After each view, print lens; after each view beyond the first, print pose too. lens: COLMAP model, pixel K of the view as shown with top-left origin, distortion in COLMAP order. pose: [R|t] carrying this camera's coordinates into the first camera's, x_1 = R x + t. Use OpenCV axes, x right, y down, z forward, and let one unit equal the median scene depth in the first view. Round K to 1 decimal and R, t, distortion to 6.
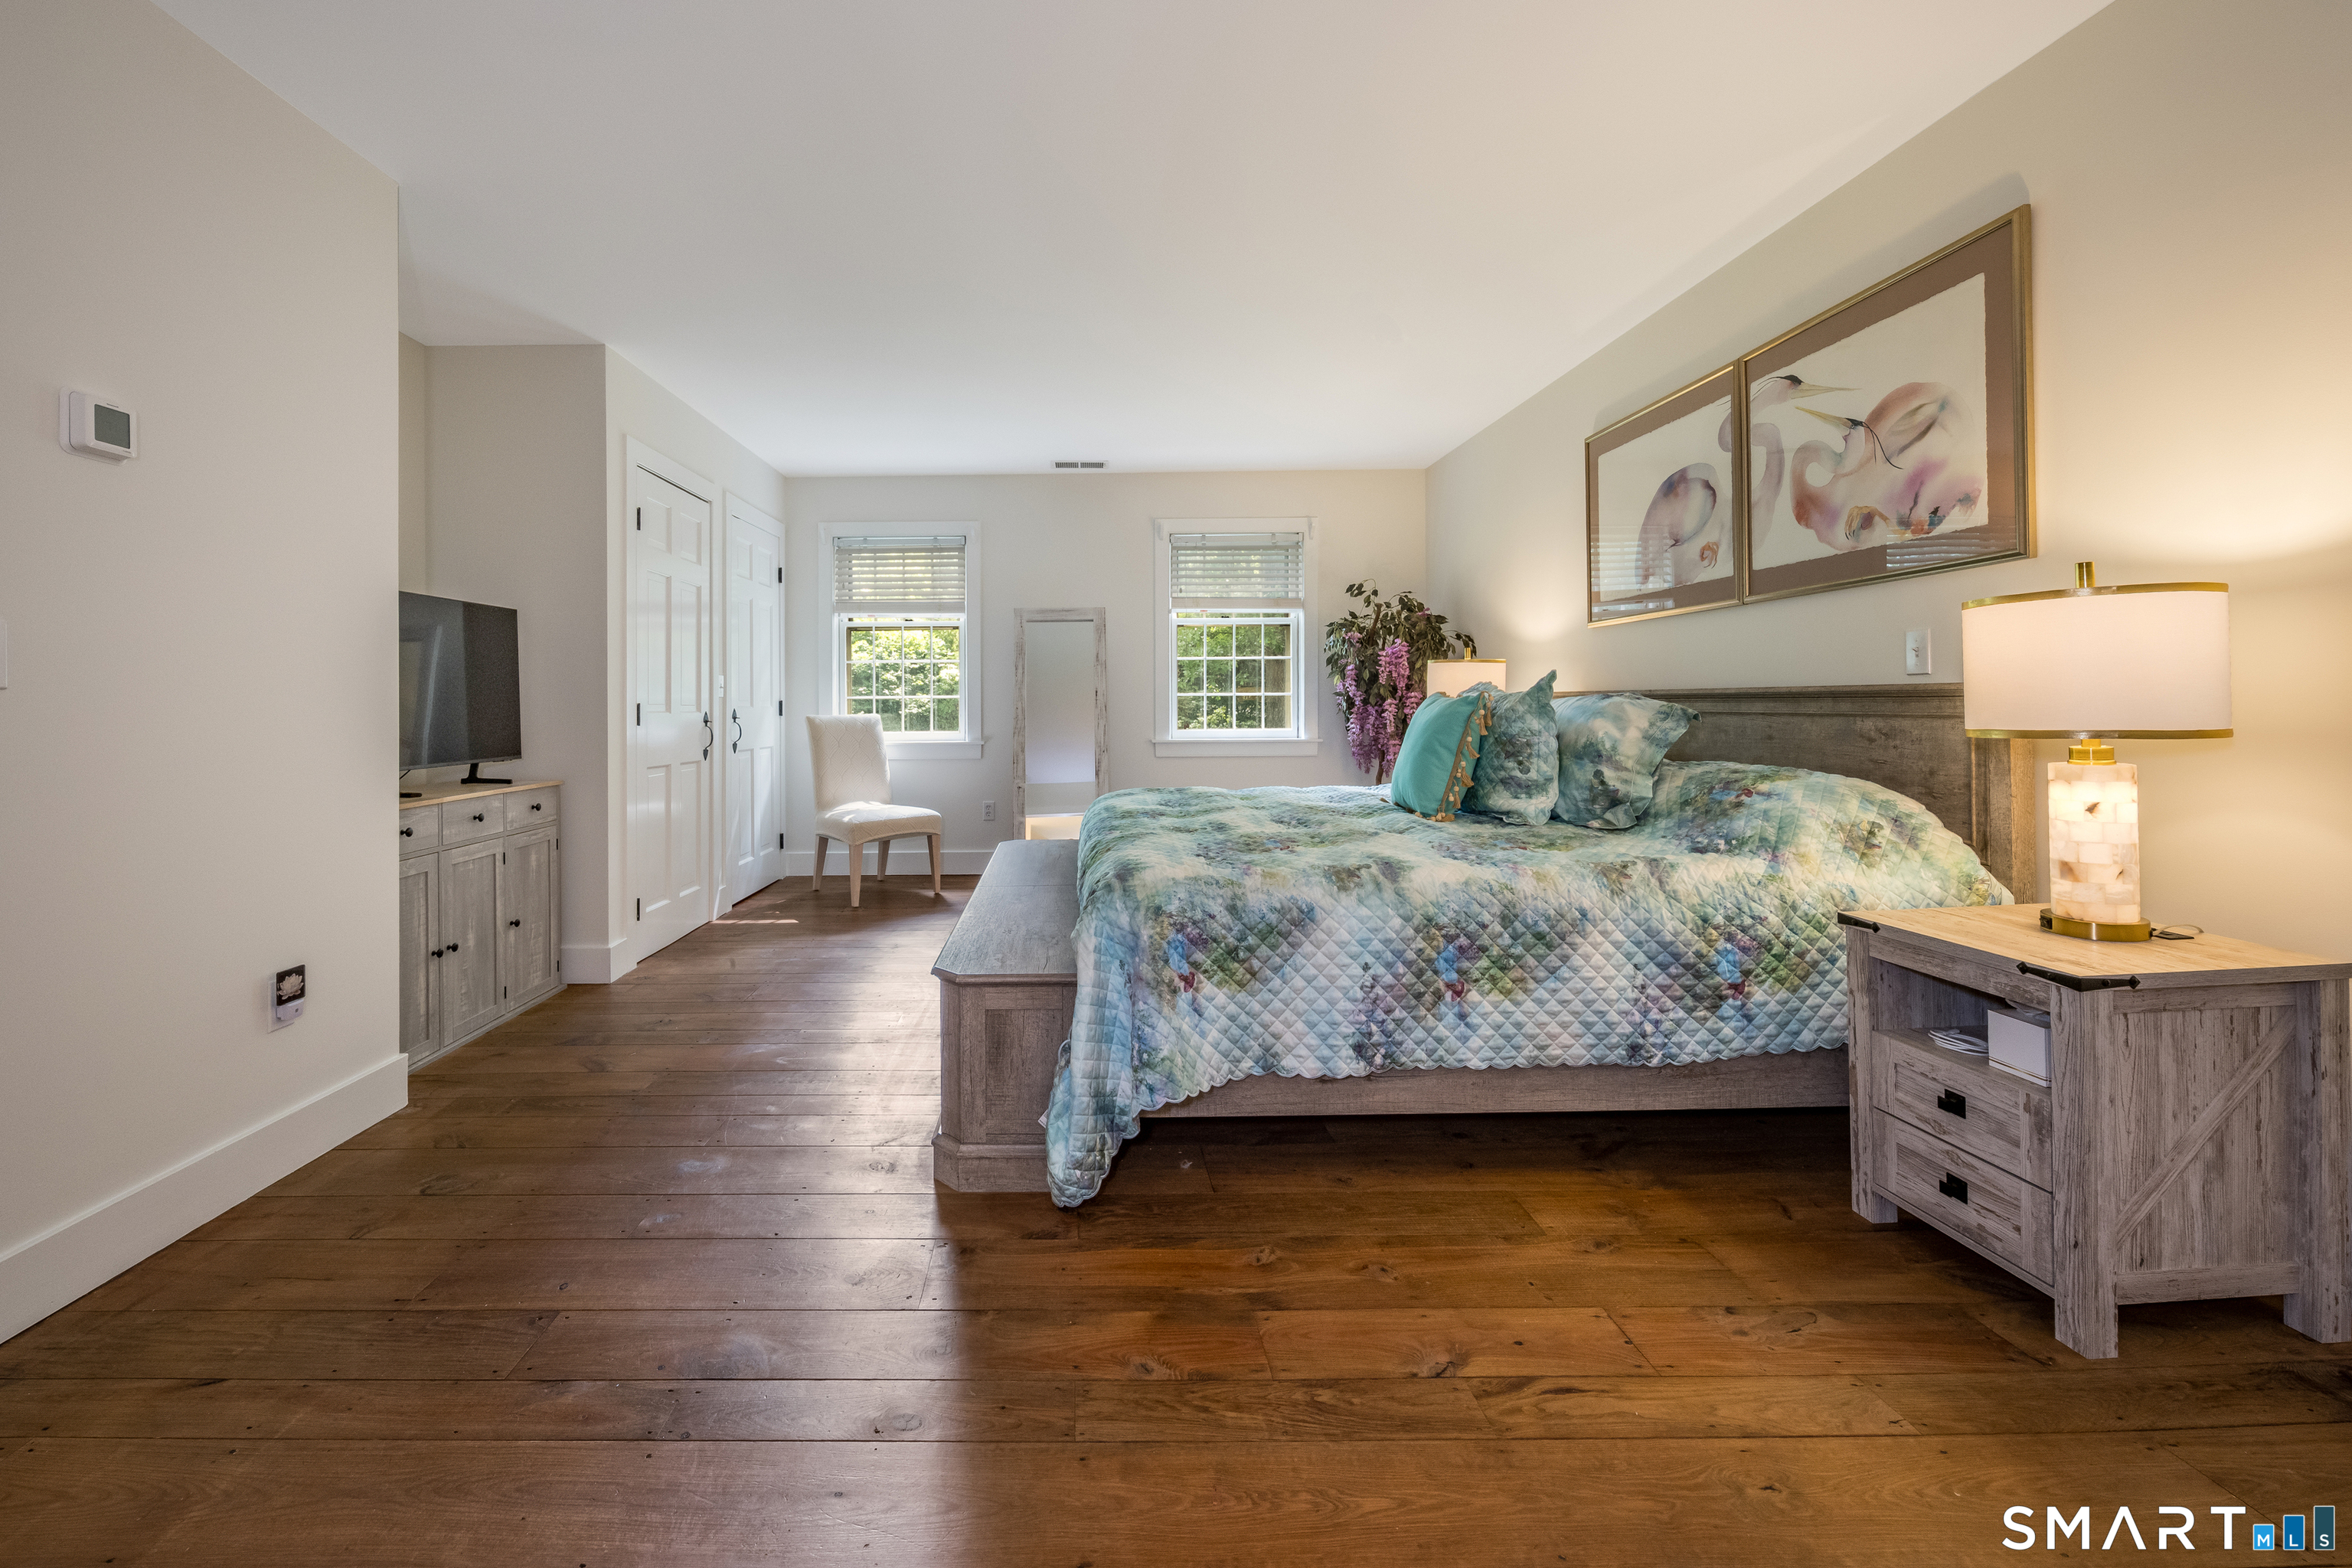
lens RADIAL K [[998.4, 0, 1332.4], [0, 998.4, 704.0], [0, 0, 1]] dist [0.002012, -0.011254]
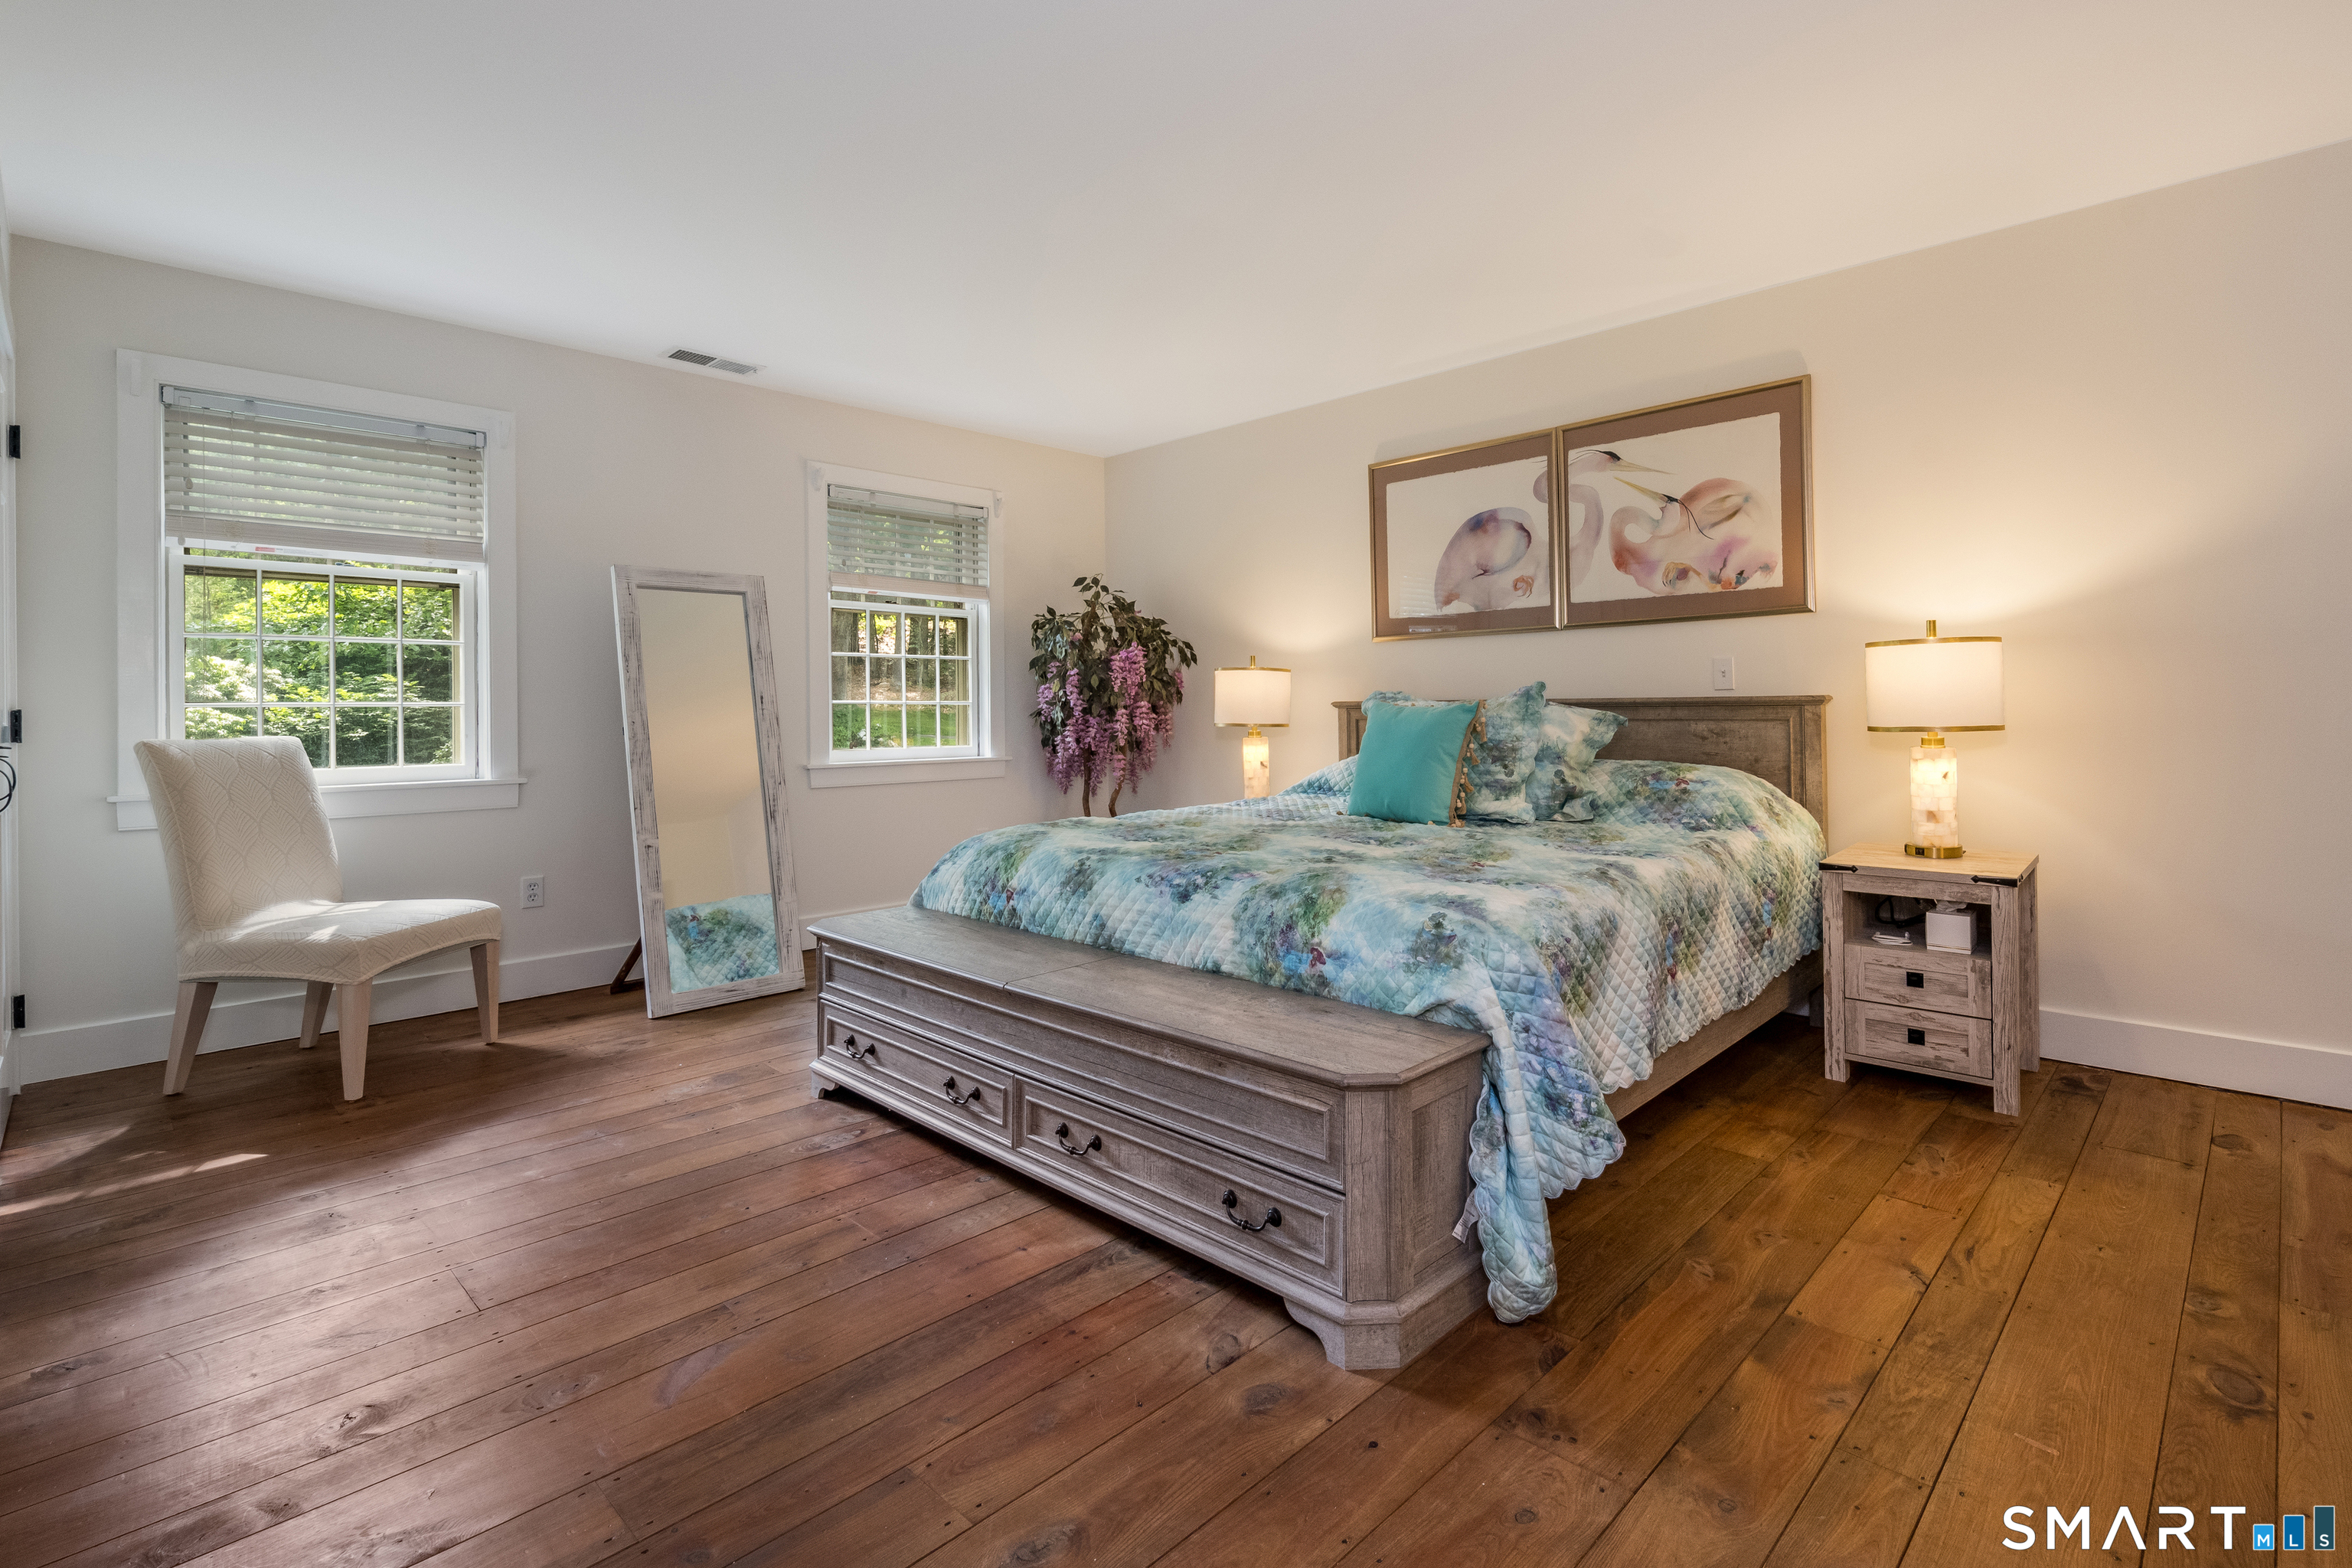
lens RADIAL K [[1037.3, 0, 1139.7], [0, 1037.3, 704.1], [0, 0, 1]] dist [0.003731, -0.000253]
pose [[0.711421, 0.004448, 0.702752, -0.944203], [0.004519, 0.999930, -0.010904, 0.002037], [-0.702752, 0.010933, 0.711351, 0.518527]]
